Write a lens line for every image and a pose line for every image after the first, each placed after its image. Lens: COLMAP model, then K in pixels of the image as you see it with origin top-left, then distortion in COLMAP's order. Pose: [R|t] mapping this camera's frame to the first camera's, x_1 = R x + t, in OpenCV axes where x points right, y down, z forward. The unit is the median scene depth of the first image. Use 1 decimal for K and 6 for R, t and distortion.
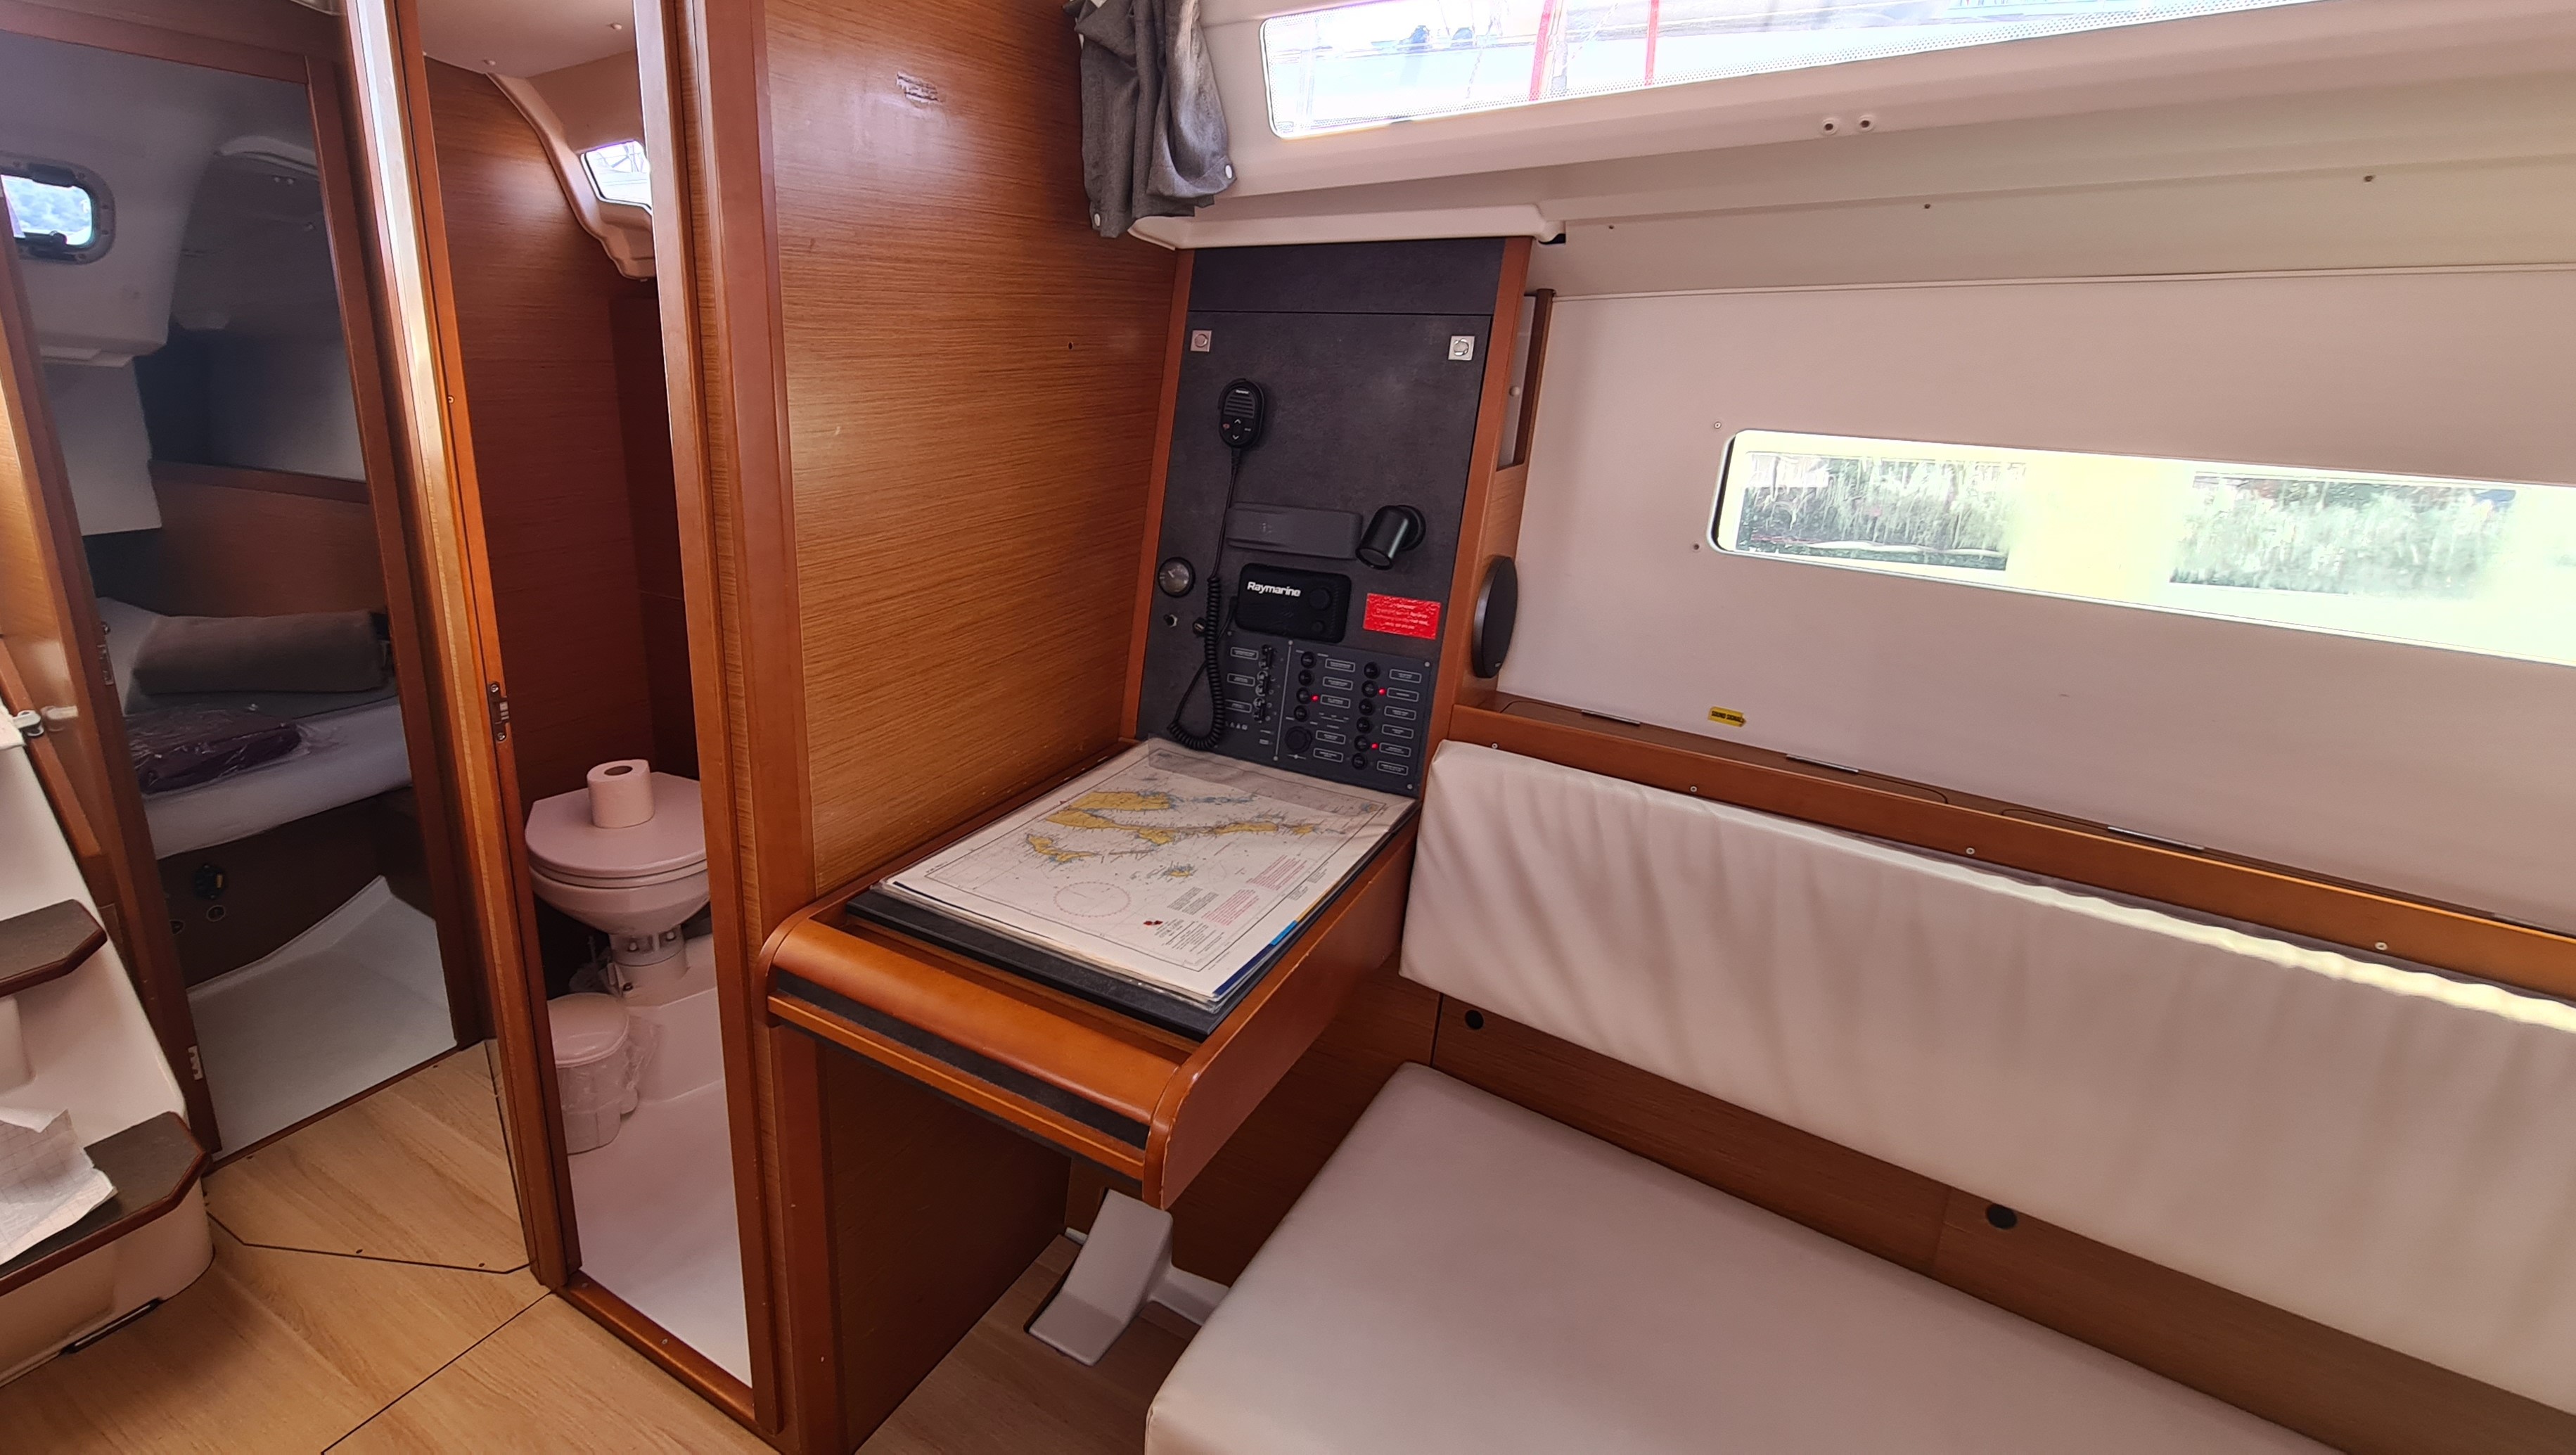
lens RADIAL K [[1100.1, 0, 1285.9], [0, 1100.1, 648.6], [0, 0, 1]] dist [-0.000854, 0.000648]
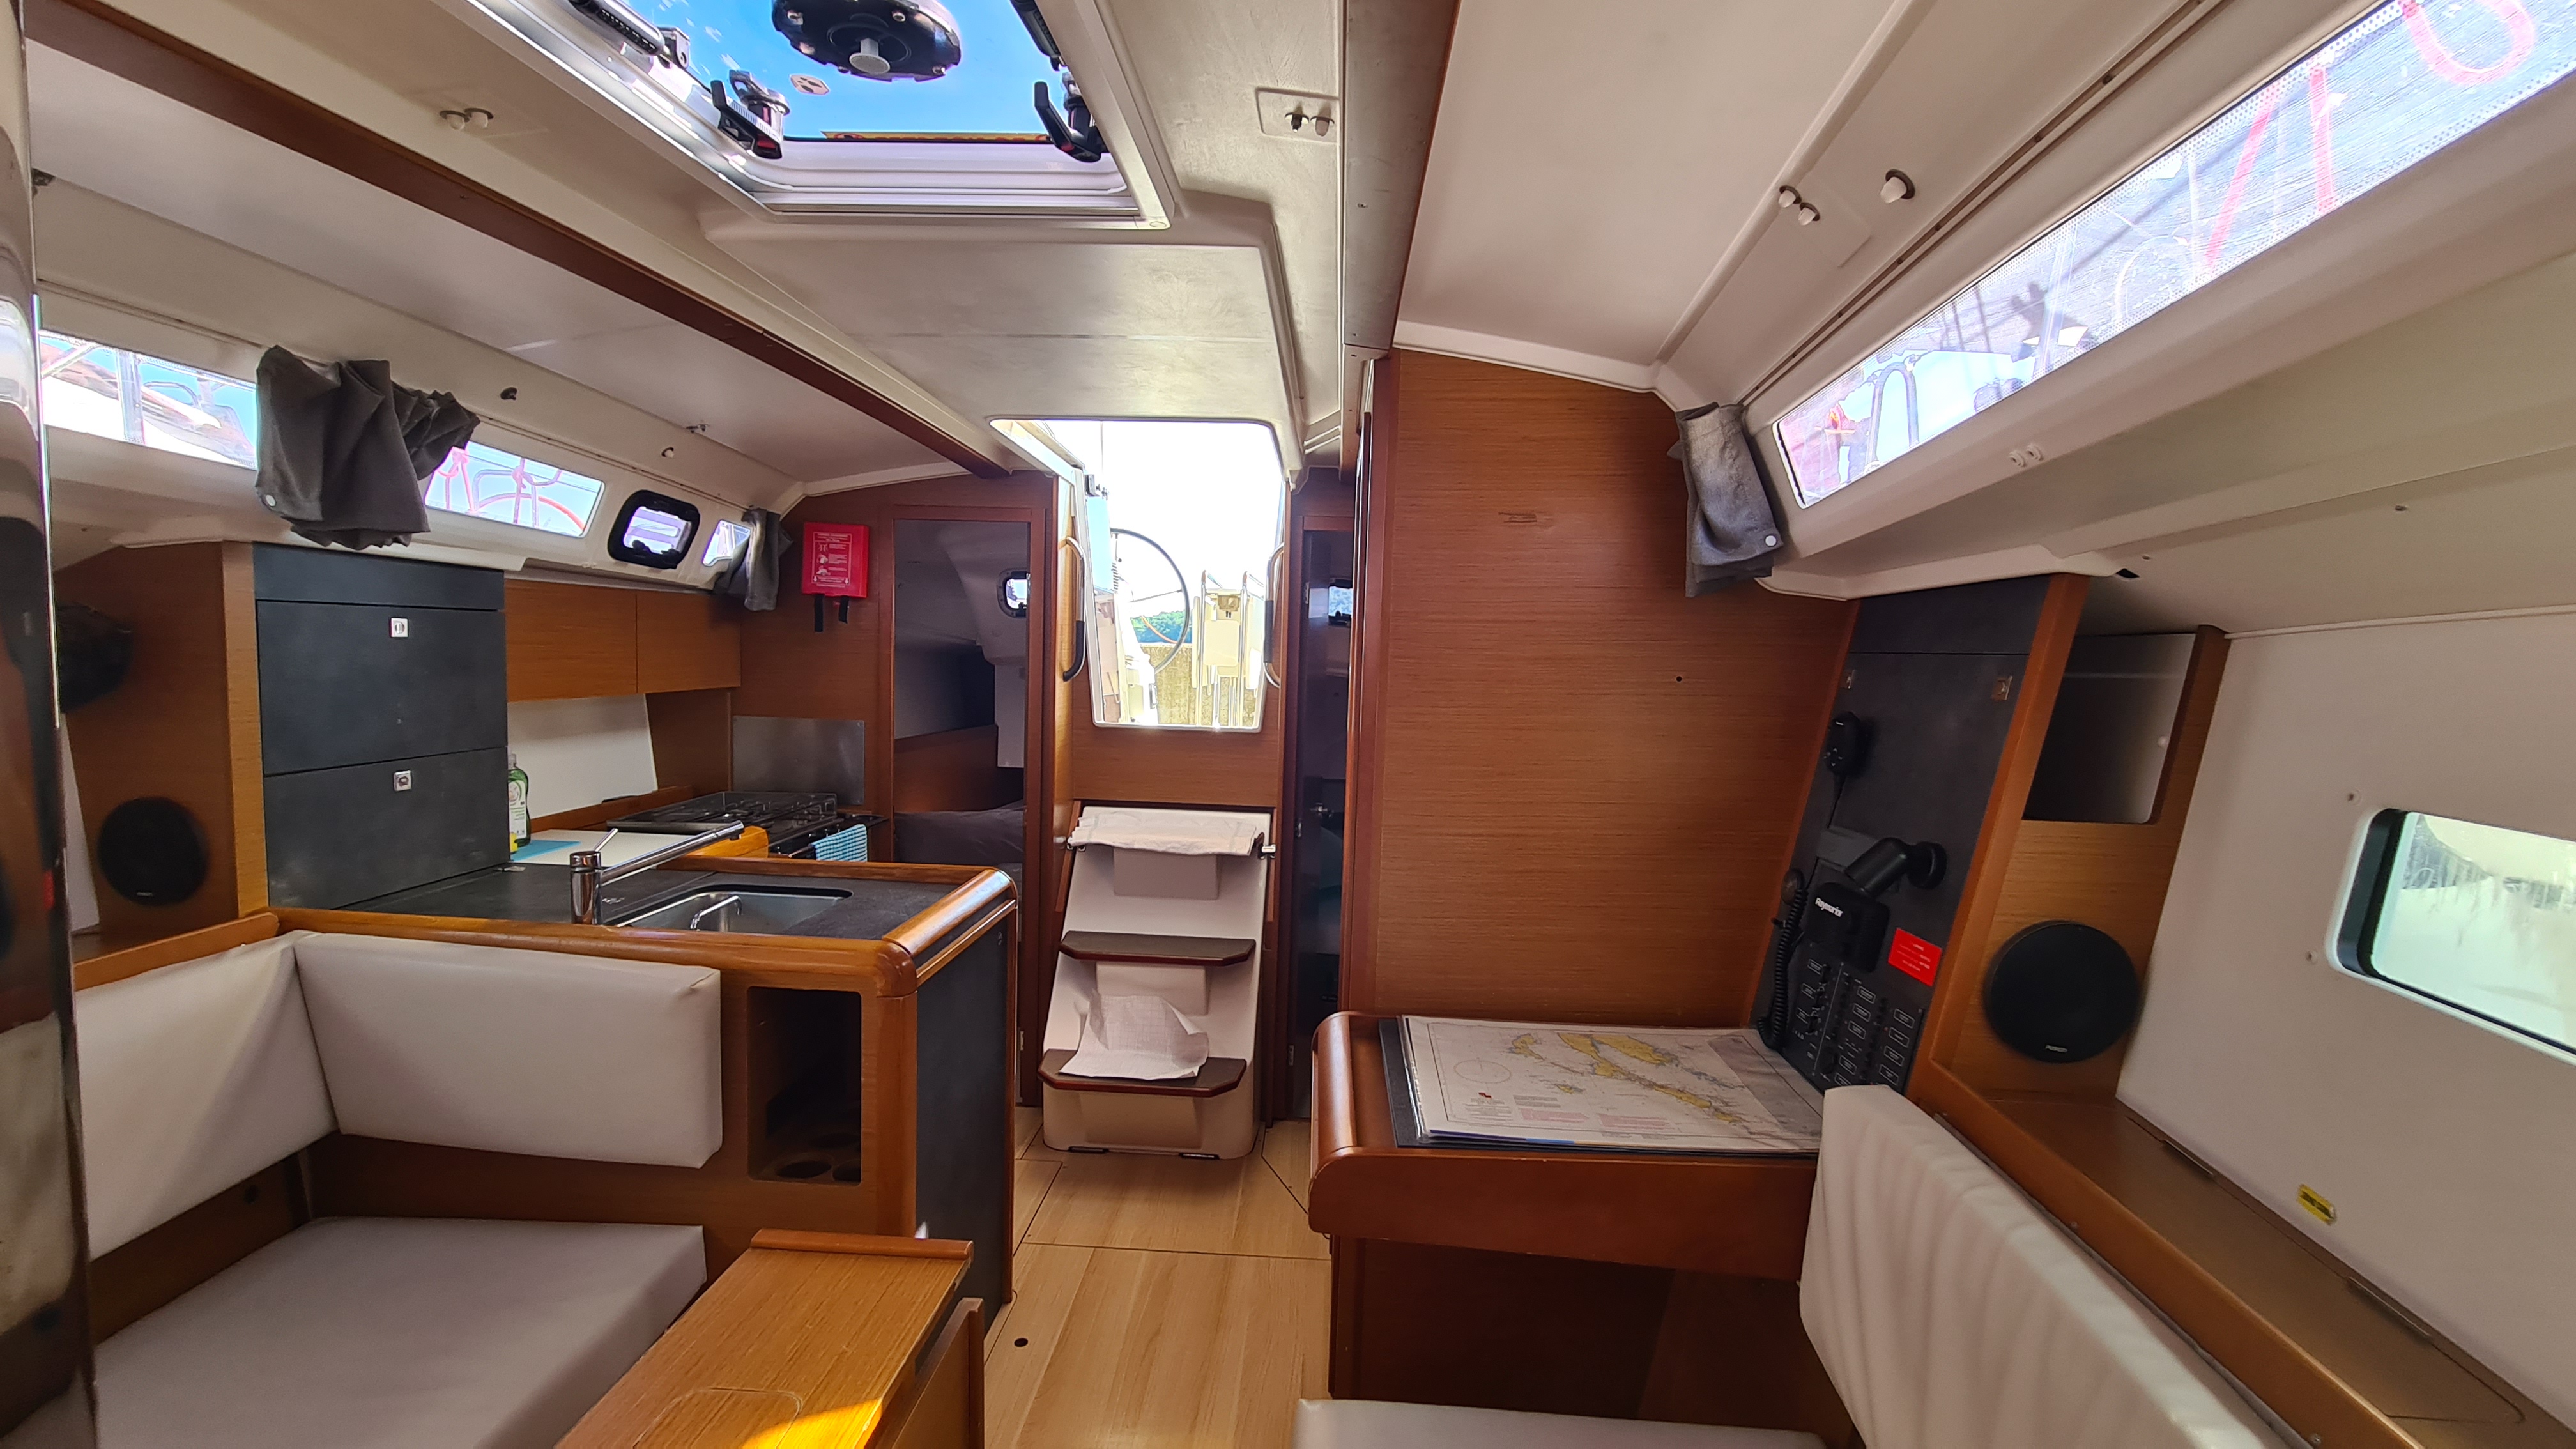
lens RADIAL K [[987.6, 0, 1288.0], [0, 987.6, 724.5], [0, 0, 1]] dist [0.000306, -0.000706]
pose [[0.514355, 0.058366, -0.855589, 0.505701], [-0.244440, 0.966273, -0.081034, -0.019606], [0.822003, 0.250820, 0.511274, 0.052700]]
